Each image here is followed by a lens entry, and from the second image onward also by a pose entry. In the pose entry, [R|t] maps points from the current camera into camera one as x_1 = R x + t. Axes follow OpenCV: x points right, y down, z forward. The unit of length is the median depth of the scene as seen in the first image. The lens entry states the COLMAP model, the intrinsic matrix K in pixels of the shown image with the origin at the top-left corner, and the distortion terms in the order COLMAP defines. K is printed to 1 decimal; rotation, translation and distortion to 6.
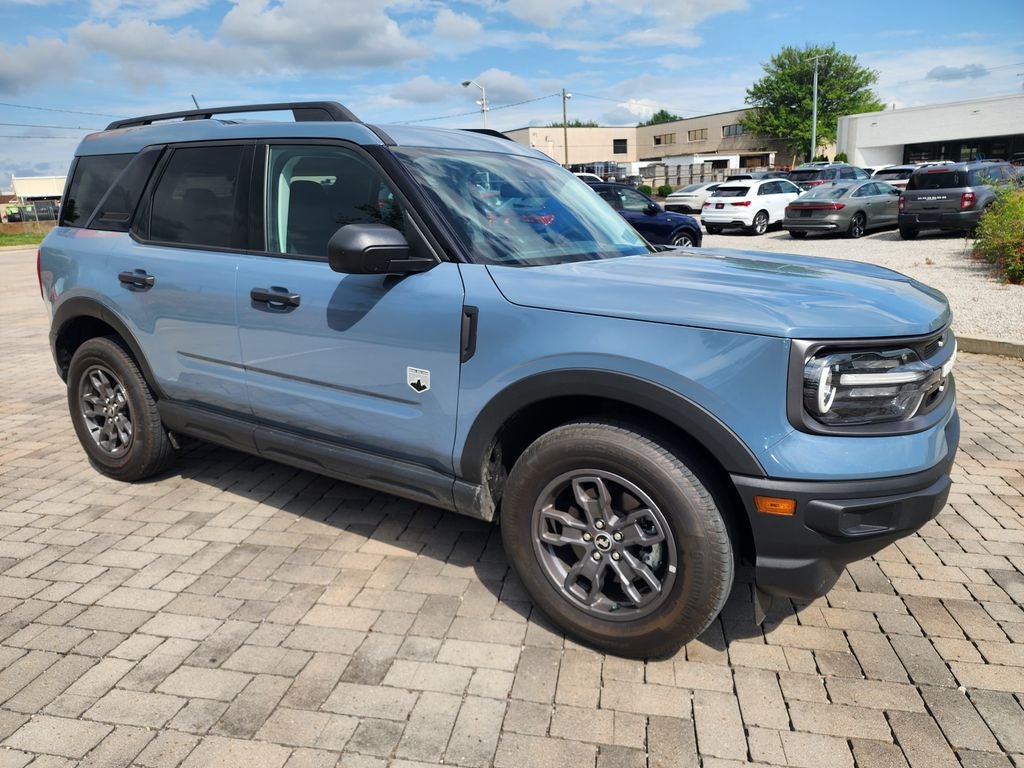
lens RADIAL K [[691.8, 0, 513.8], [0, 691.8, 394.5], [0, 0, 1]] dist [0.058607, -0.053096]
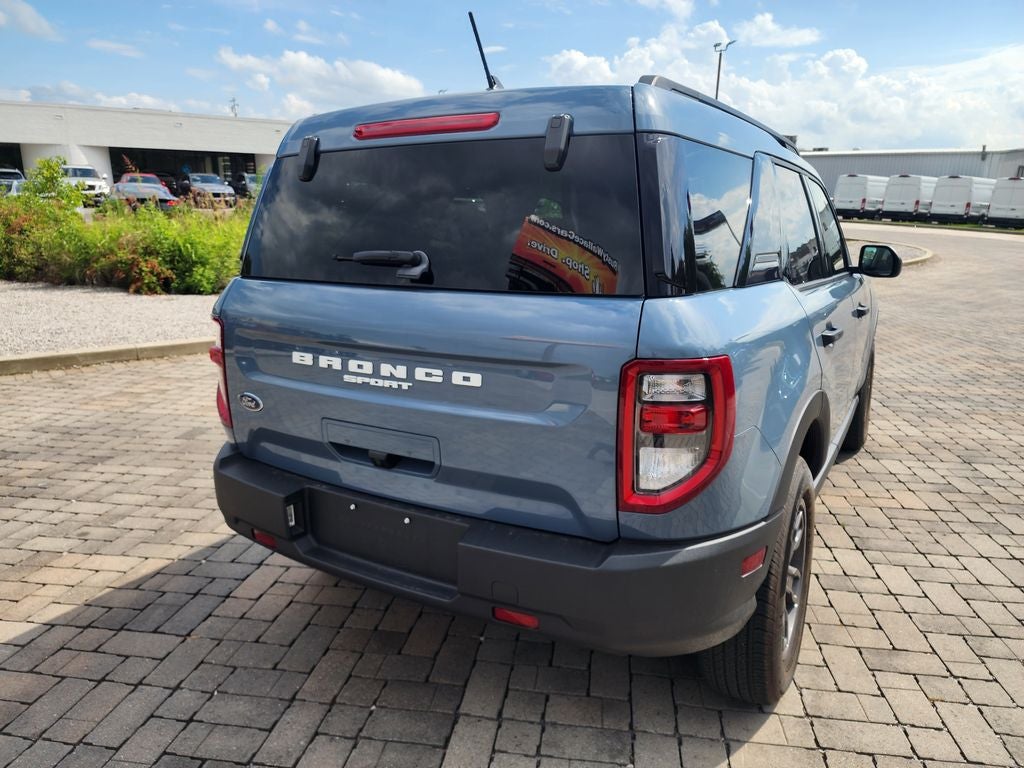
lens RADIAL K [[686.1, 0, 524.4], [0, 686.1, 380.1], [0, 0, 1]] dist [0.064847, -0.061586]
pose [[-0.040596, -0.218759, 0.974934, -1.394565], [0.254235, 0.941363, 0.221813, -0.406355], [-0.966290, 0.256867, 0.017401, 1.457265]]
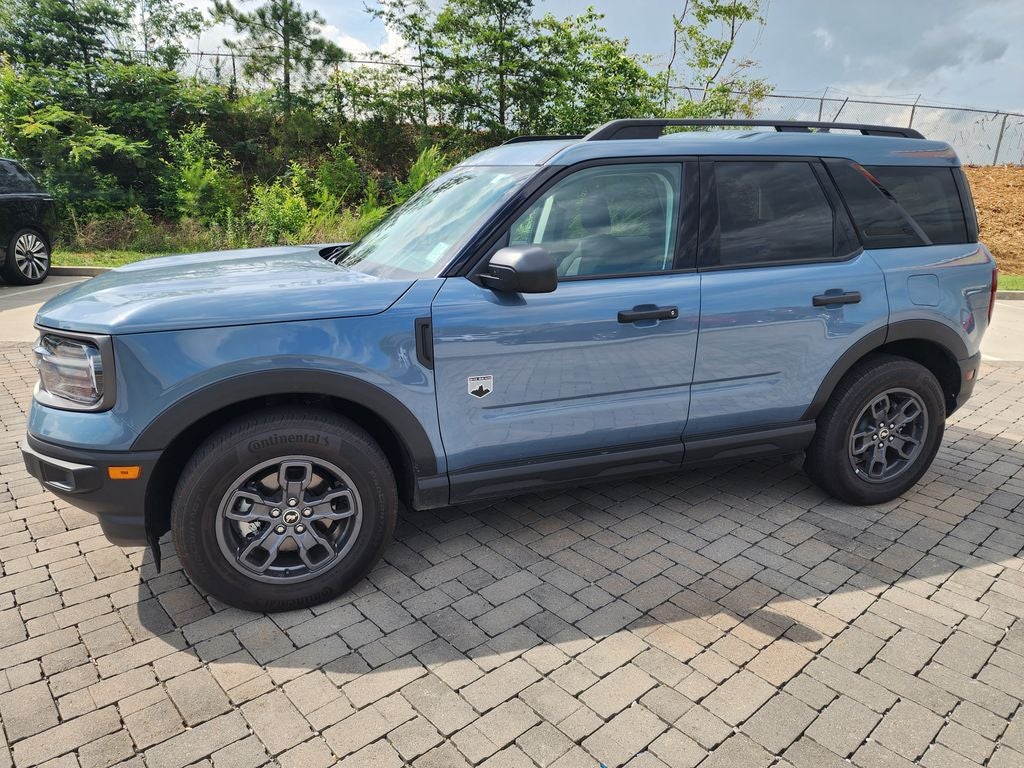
lens RADIAL K [[679.6, 0, 512.0], [0, 679.6, 384.0], [0, 0, 1]] dist [0.071060, -0.059688]
pose [[-0.621970, 0.206917, -0.755207, 0.863663], [-0.212931, 0.883419, 0.417410, -0.538820], [0.753534, 0.420424, -0.505401, 1.845224]]
